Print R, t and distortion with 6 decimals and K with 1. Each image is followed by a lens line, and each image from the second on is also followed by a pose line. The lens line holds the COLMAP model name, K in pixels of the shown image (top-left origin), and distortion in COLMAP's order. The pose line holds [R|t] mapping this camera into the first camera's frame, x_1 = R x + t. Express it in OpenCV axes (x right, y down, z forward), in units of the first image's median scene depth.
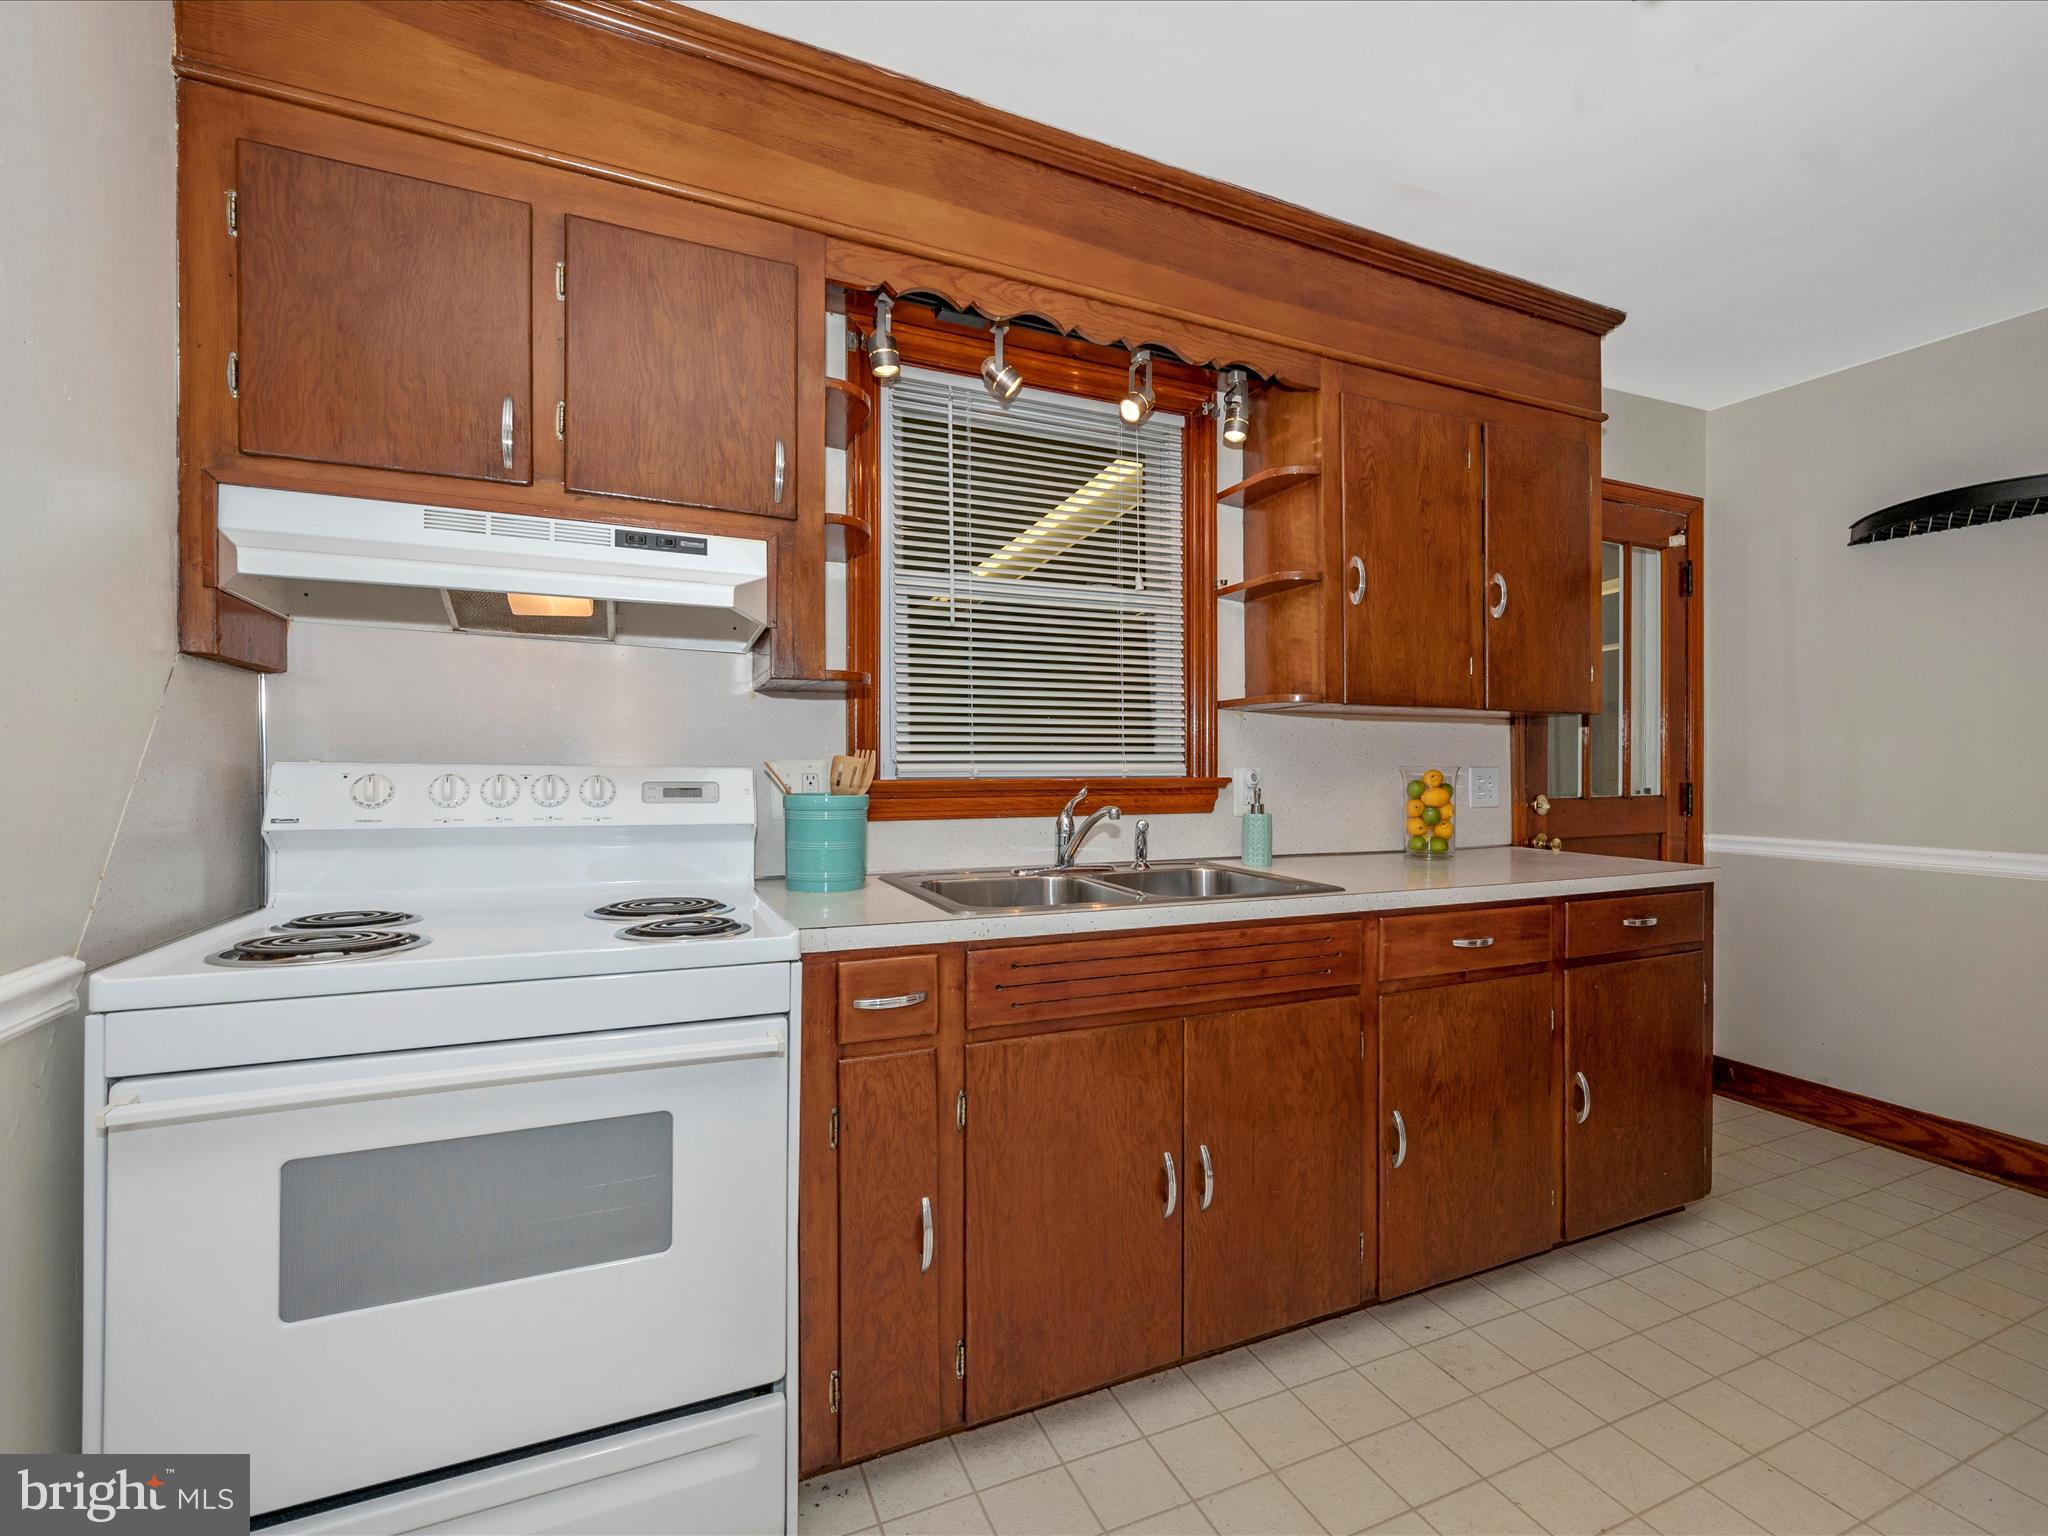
lens RADIAL K [[859.5, 0, 1011.5], [0, 859.5, 794.9], [0, 0, 1]] dist [-0.000327, -0.000174]
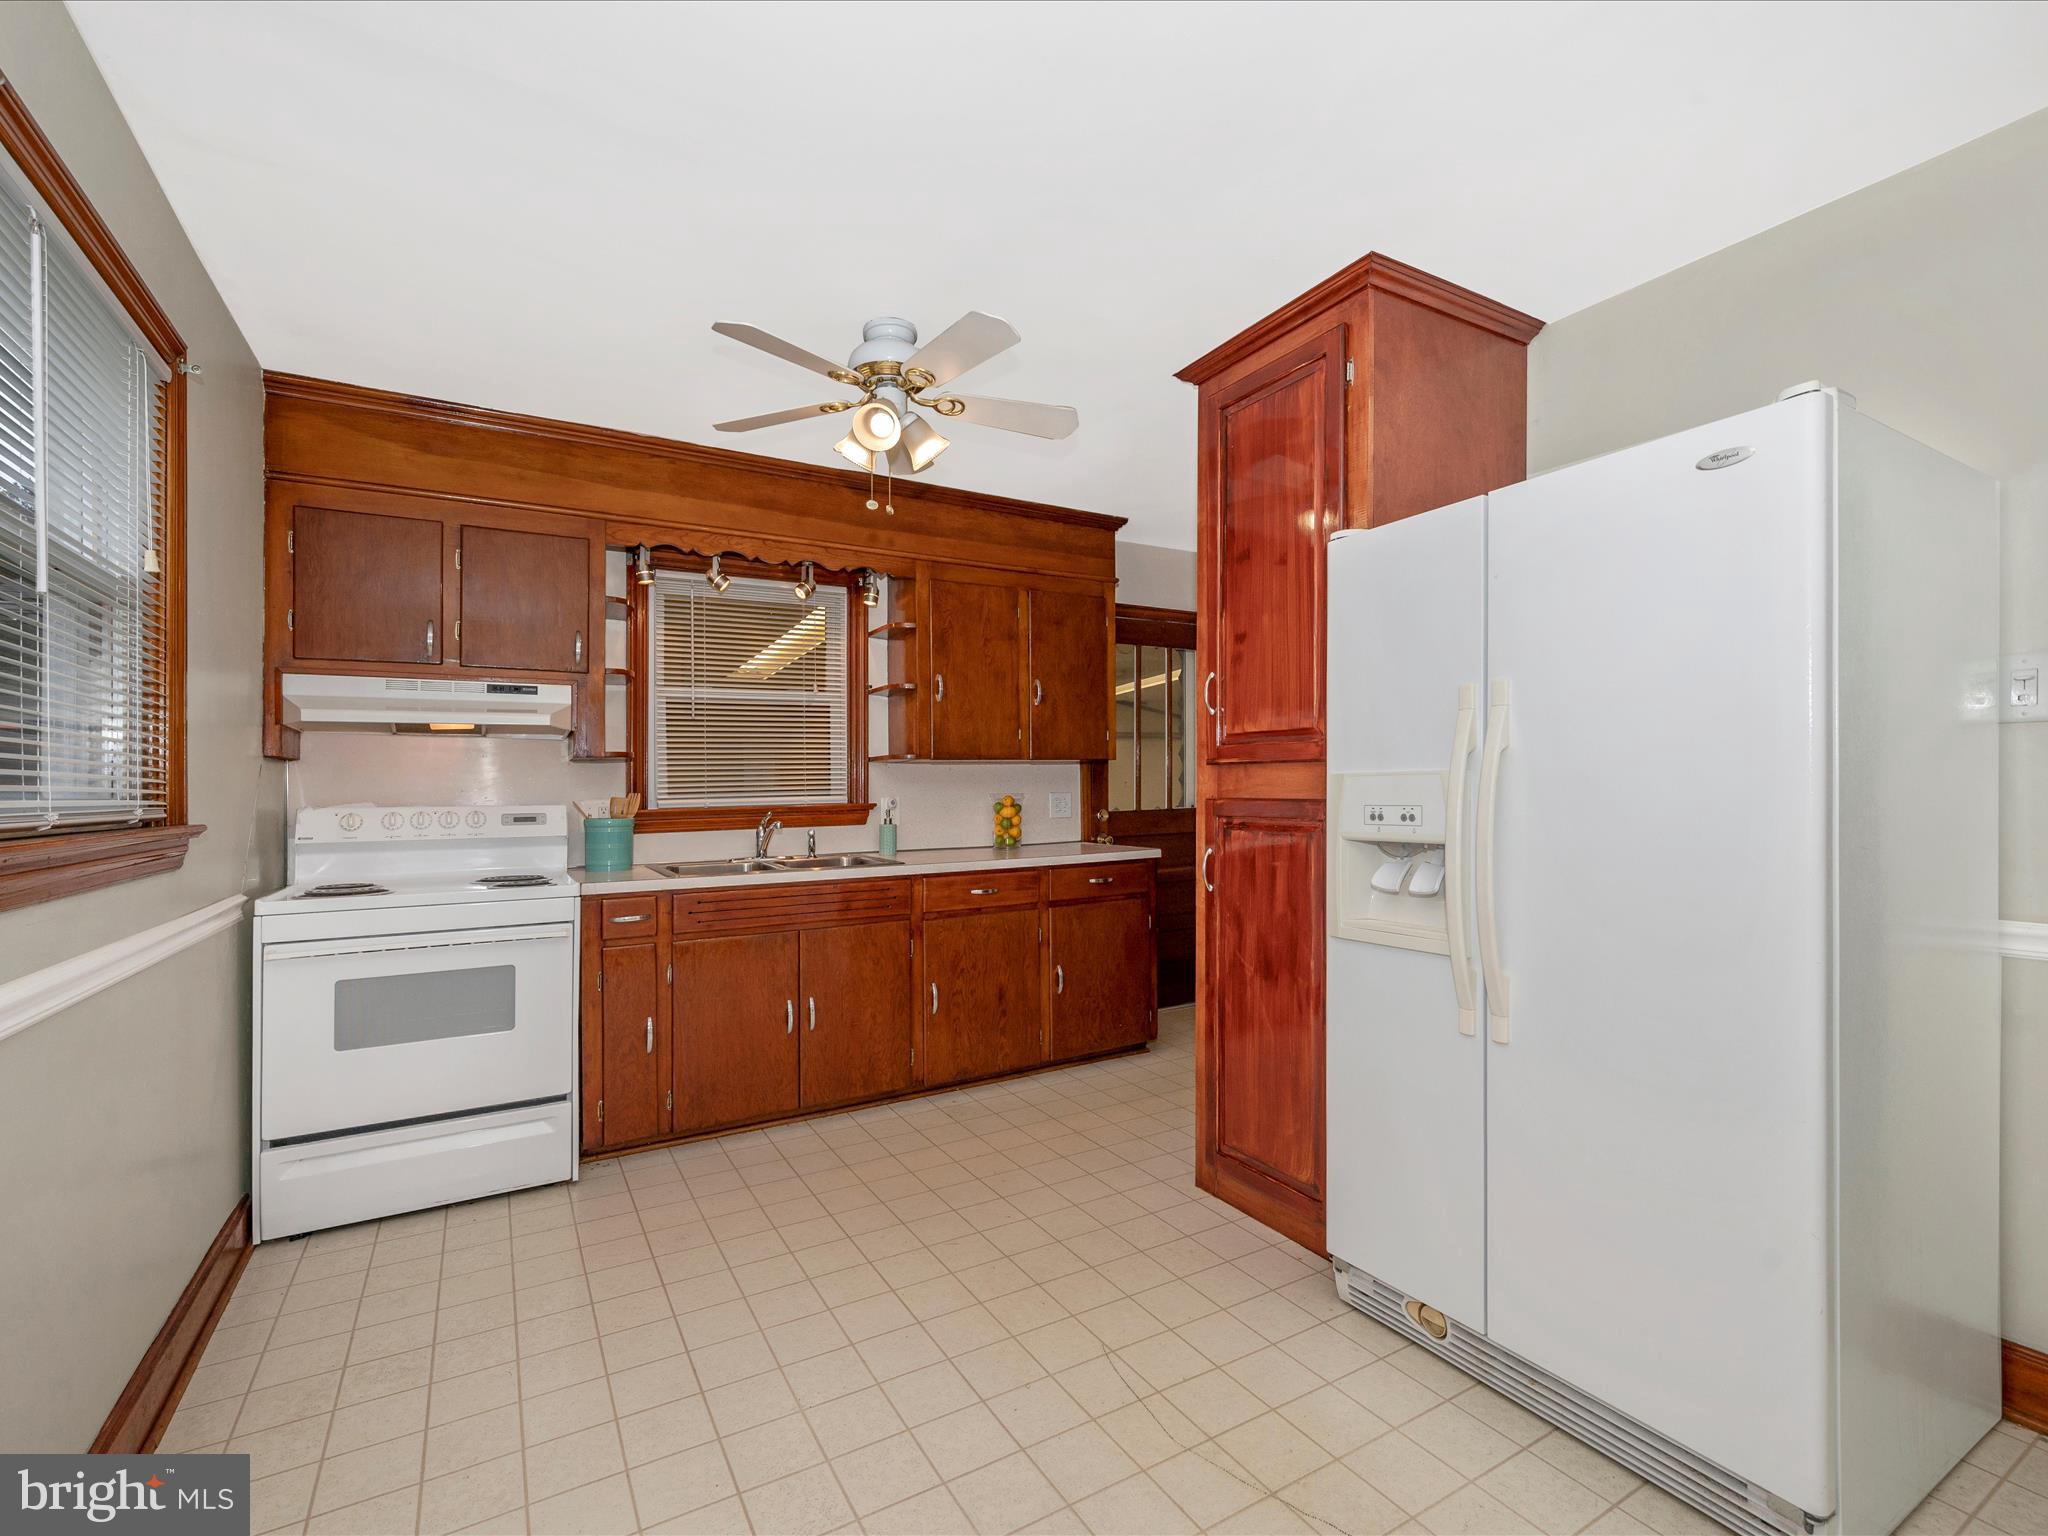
lens RADIAL K [[913.7, 0, 1030.0], [0, 913.7, 775.3], [0, 0, 1]] dist [-0.001173, -0.000820]
pose [[0.993118, -0.015939, 0.116029, 0.438252], [0.020923, 0.998904, -0.041863, 0.008192], [-0.115235, 0.044002, 0.992363, -1.005904]]
